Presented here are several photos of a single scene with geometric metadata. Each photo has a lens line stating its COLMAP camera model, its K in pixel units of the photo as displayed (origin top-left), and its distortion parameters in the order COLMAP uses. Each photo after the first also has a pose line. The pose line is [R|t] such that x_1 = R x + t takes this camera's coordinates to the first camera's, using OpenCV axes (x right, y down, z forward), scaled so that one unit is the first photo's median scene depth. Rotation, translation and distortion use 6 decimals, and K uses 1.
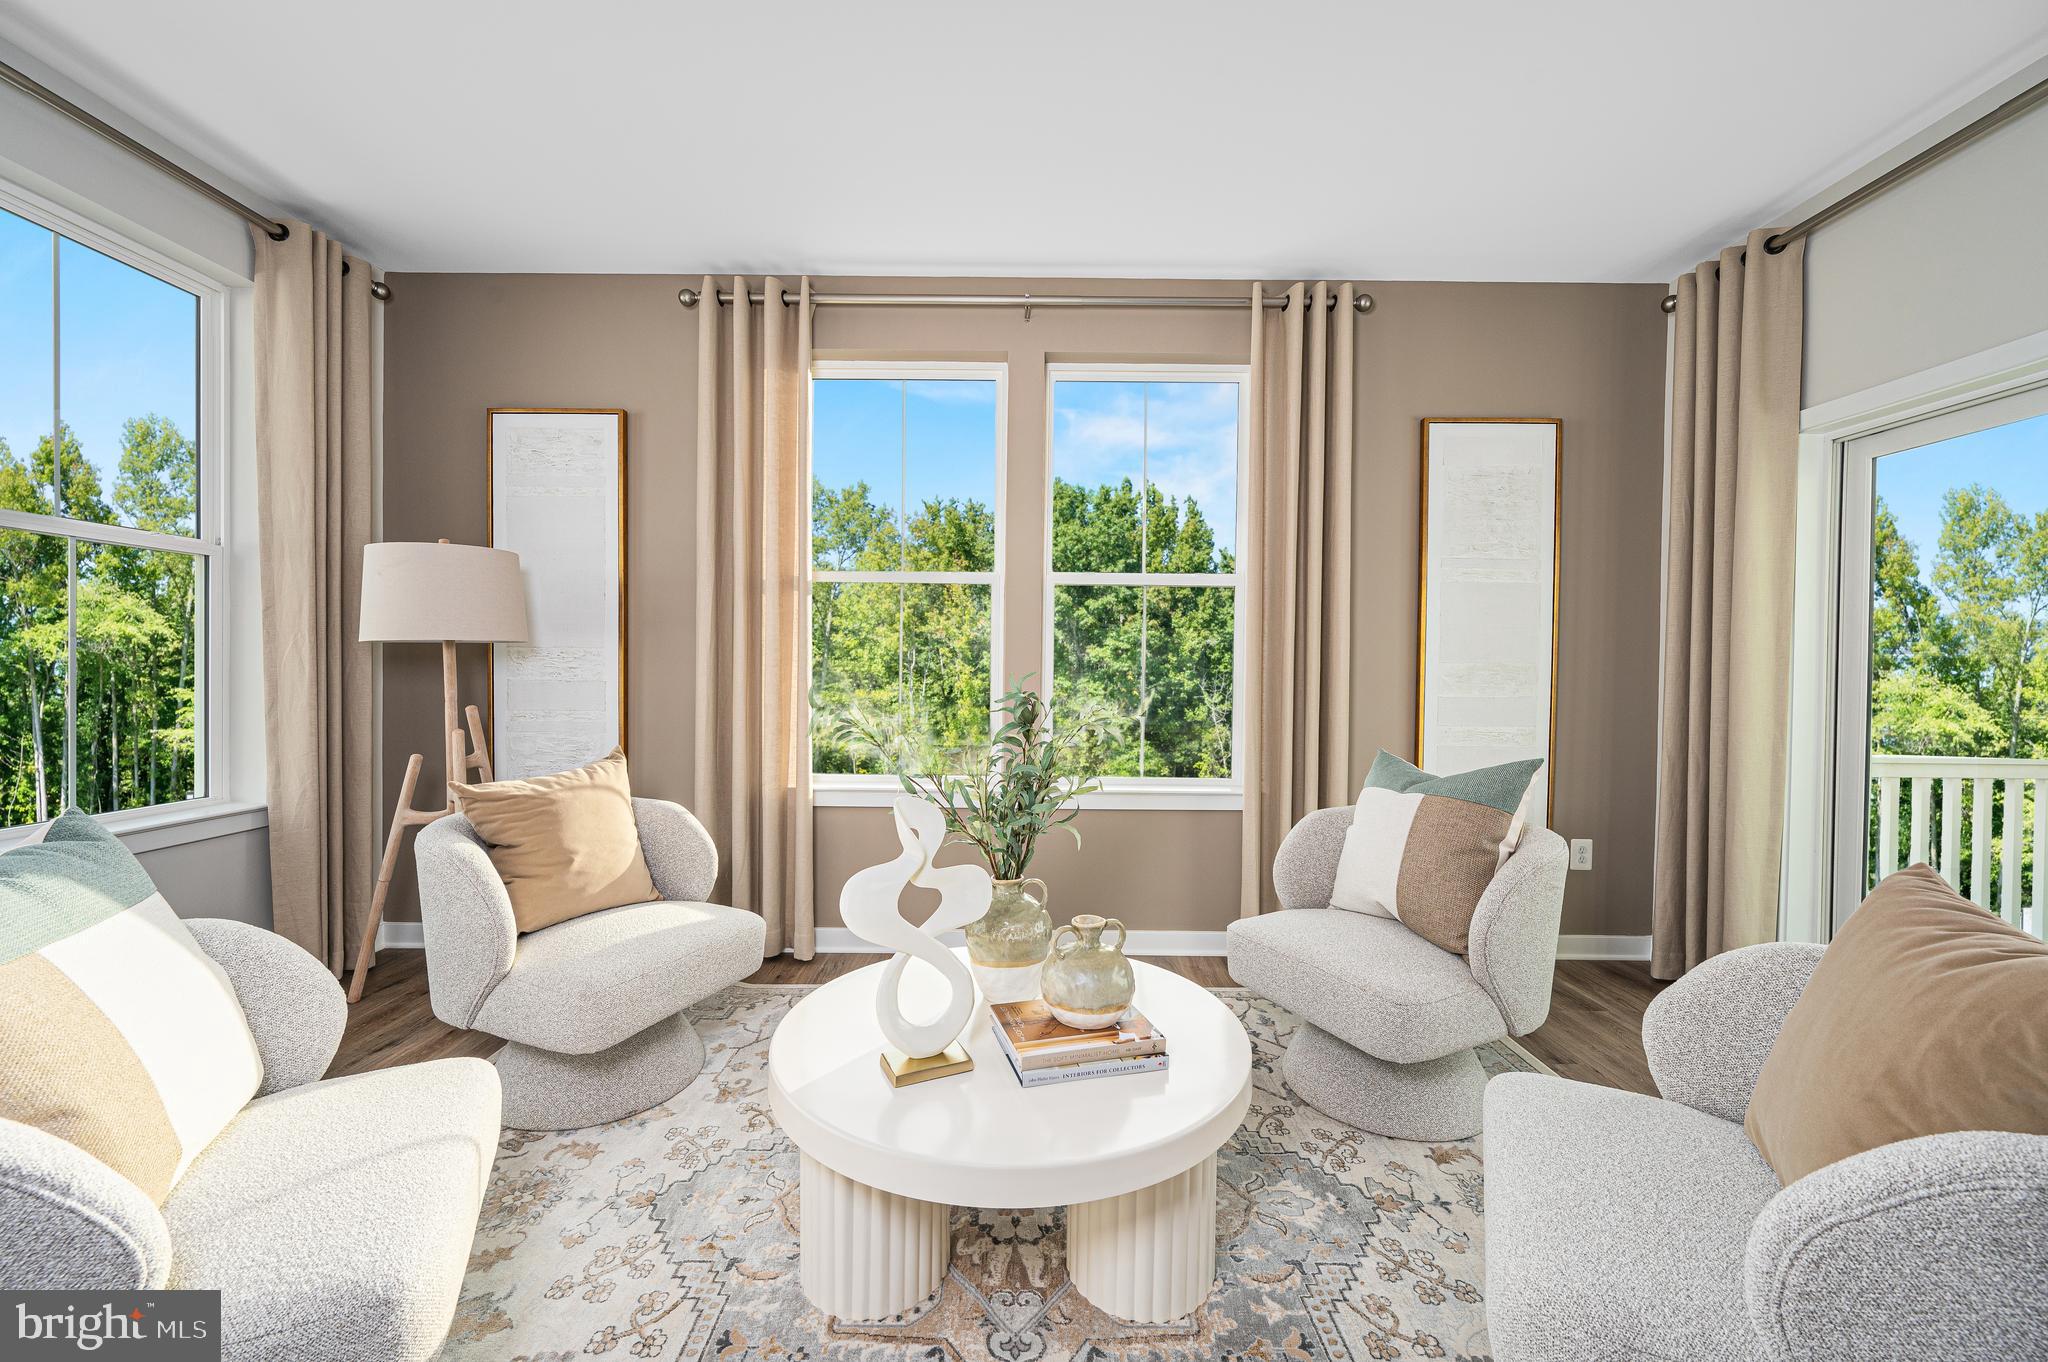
lens RADIAL K [[812.0, 0, 1024.6], [0, 812.0, 680.1], [0, 0, 1]] dist [-0.000452, 0.000086]
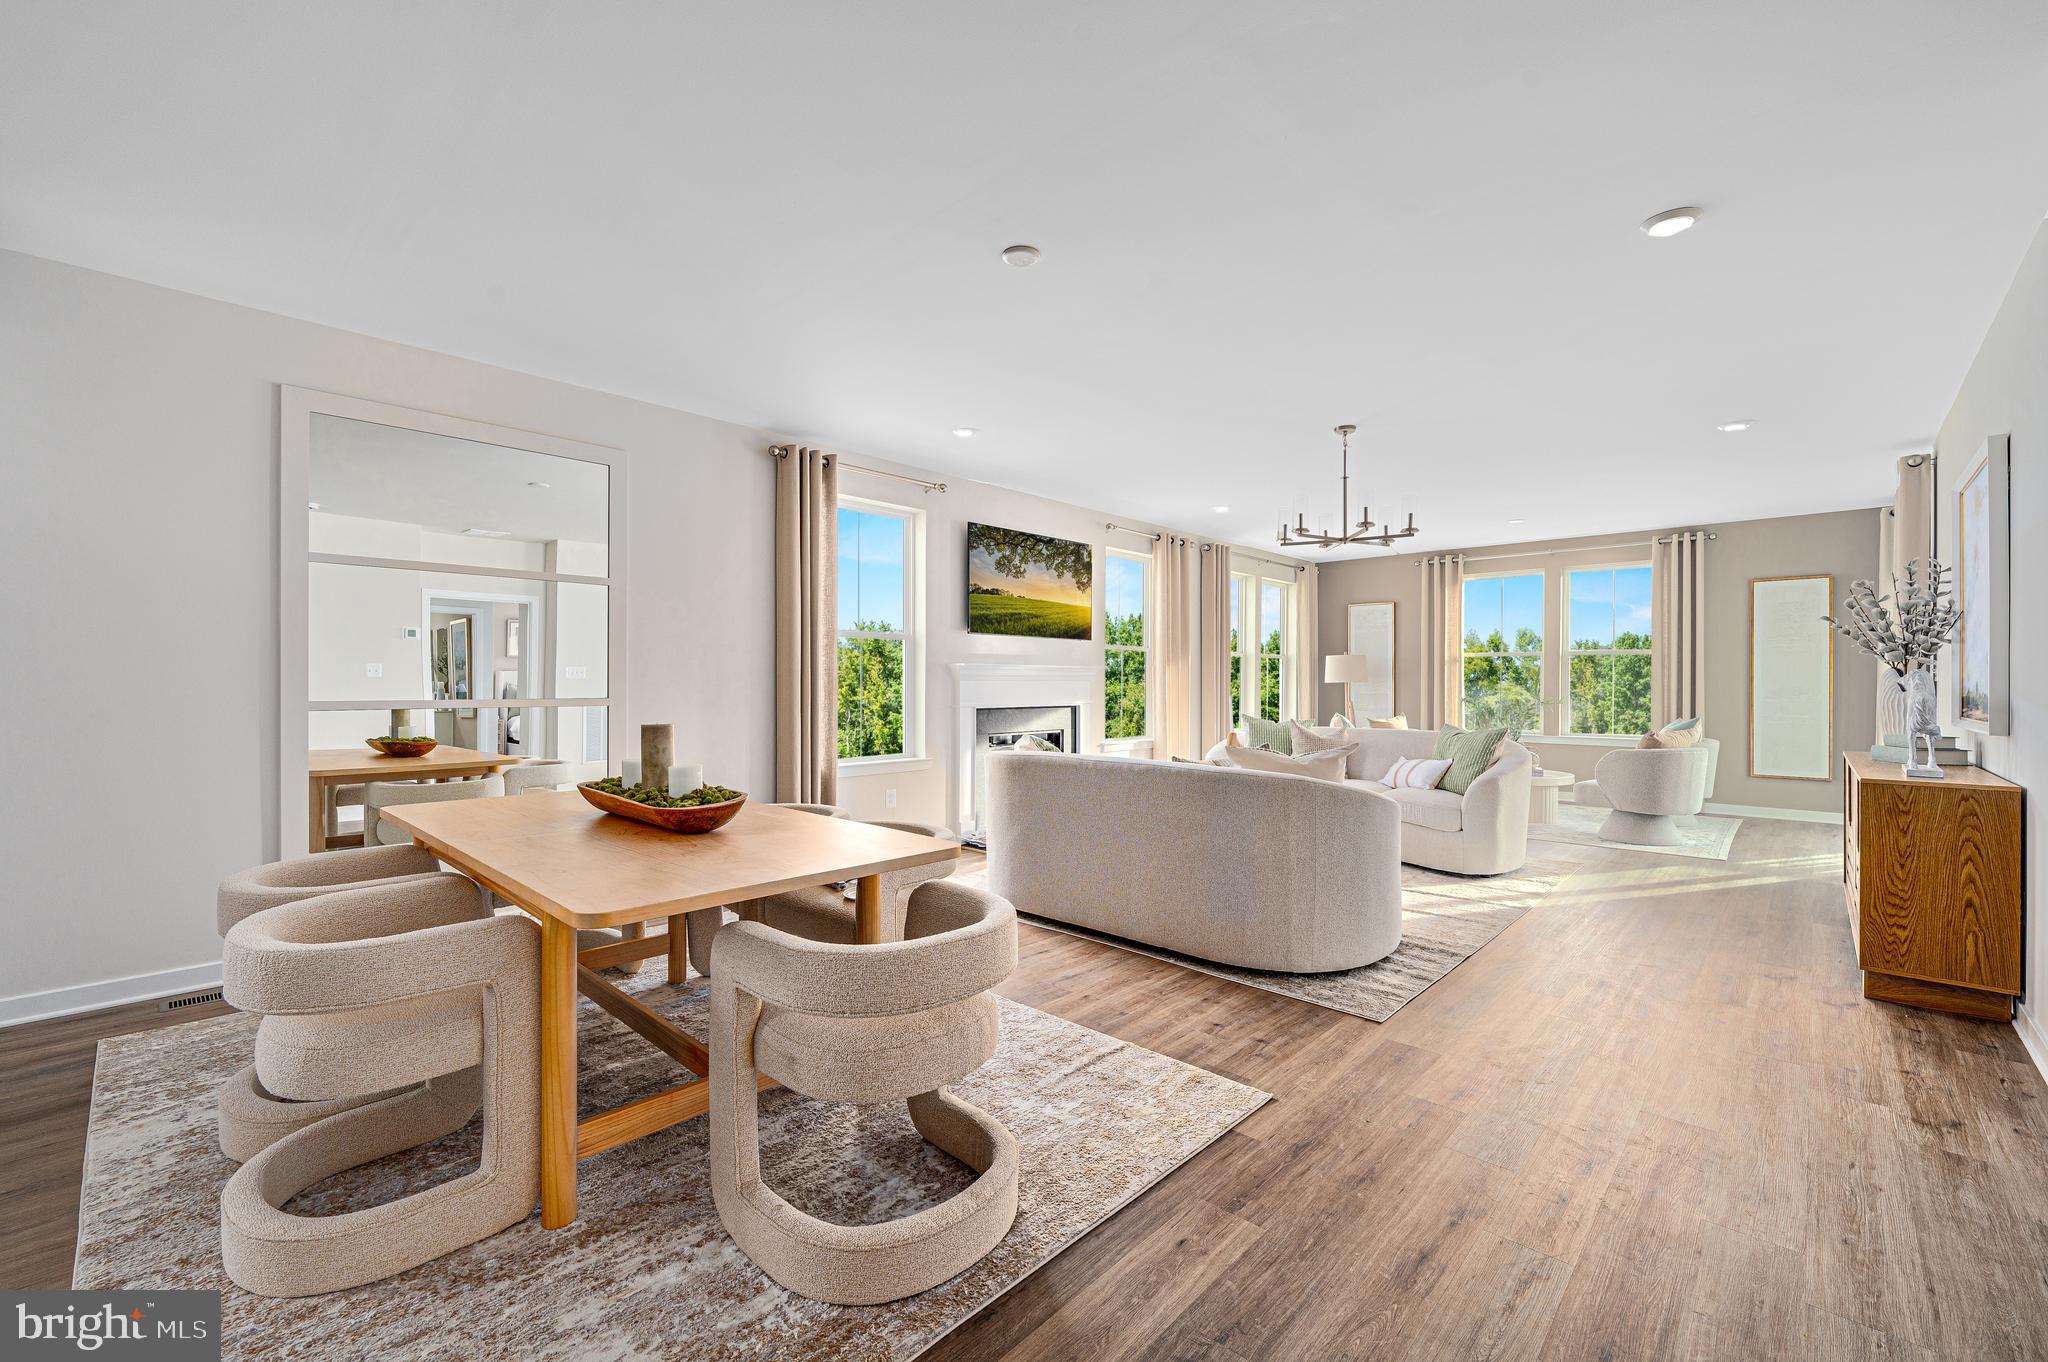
lens RADIAL K [[838.2, 0, 1021.5], [0, 838.2, 684.3], [0, 0, 1]] dist [-0.012720, -0.000310]
pose [[0.723884, -0.007883, -0.689876, 0.621768], [-0.005089, 0.999846, -0.016765, 0.022967], [0.689903, 0.015647, 0.723733, -2.146282]]
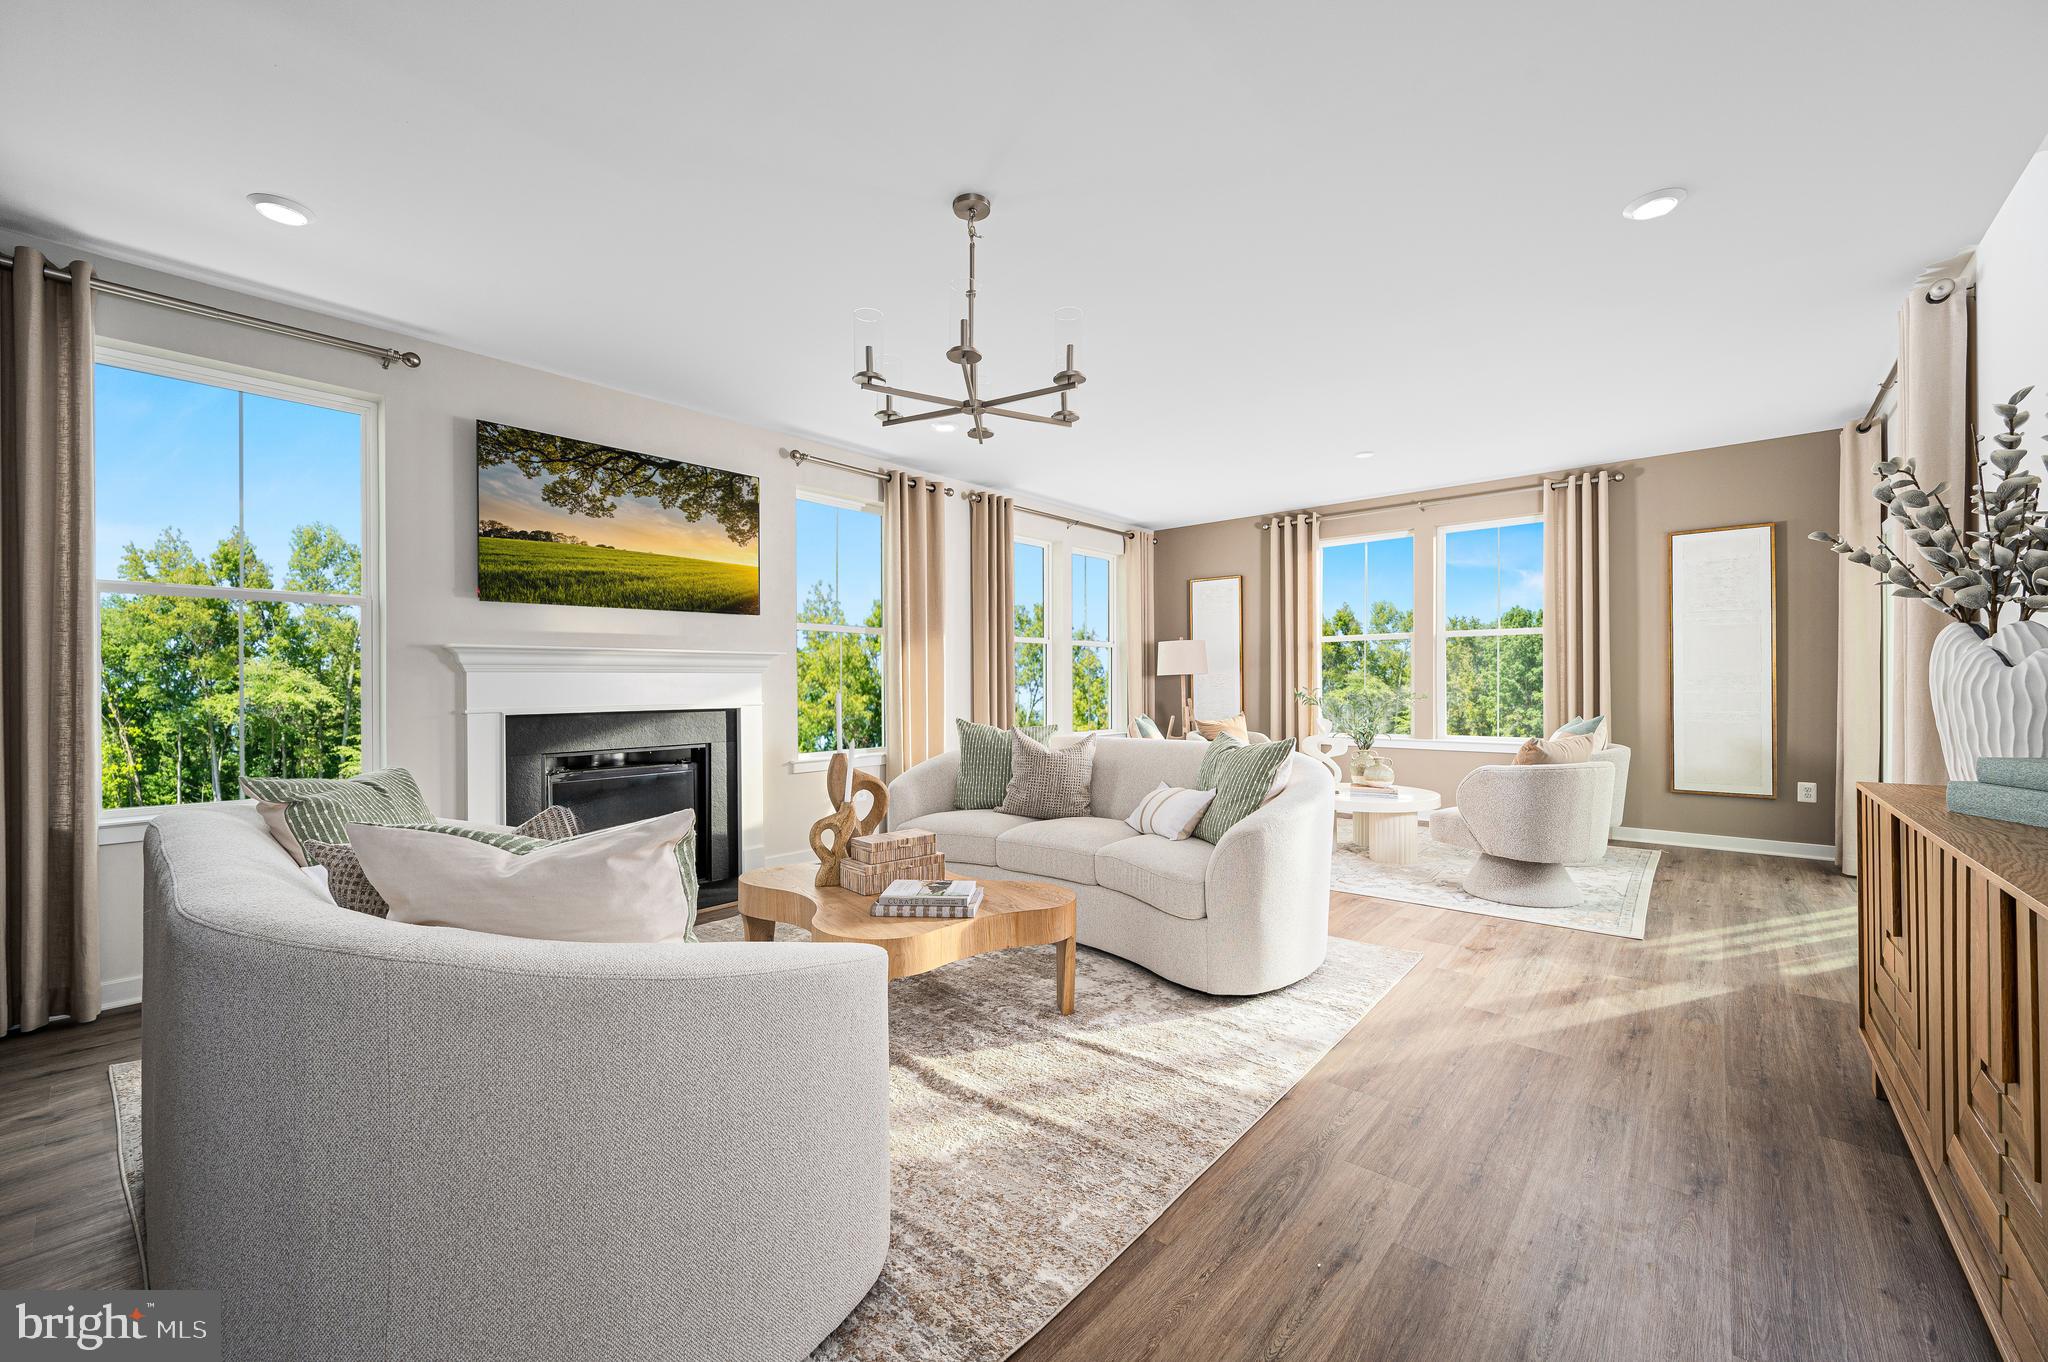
lens RADIAL K [[812.0, 0, 1033.5], [0, 812.0, 686.1], [0, 0, 1]] dist [-0.000452, 0.000086]
pose [[0.766707, -0.015198, -0.641818, 0.566045], [0.006232, 0.999849, -0.016232, 0.025282], [0.641967, 0.008446, 0.766686, -1.222586]]
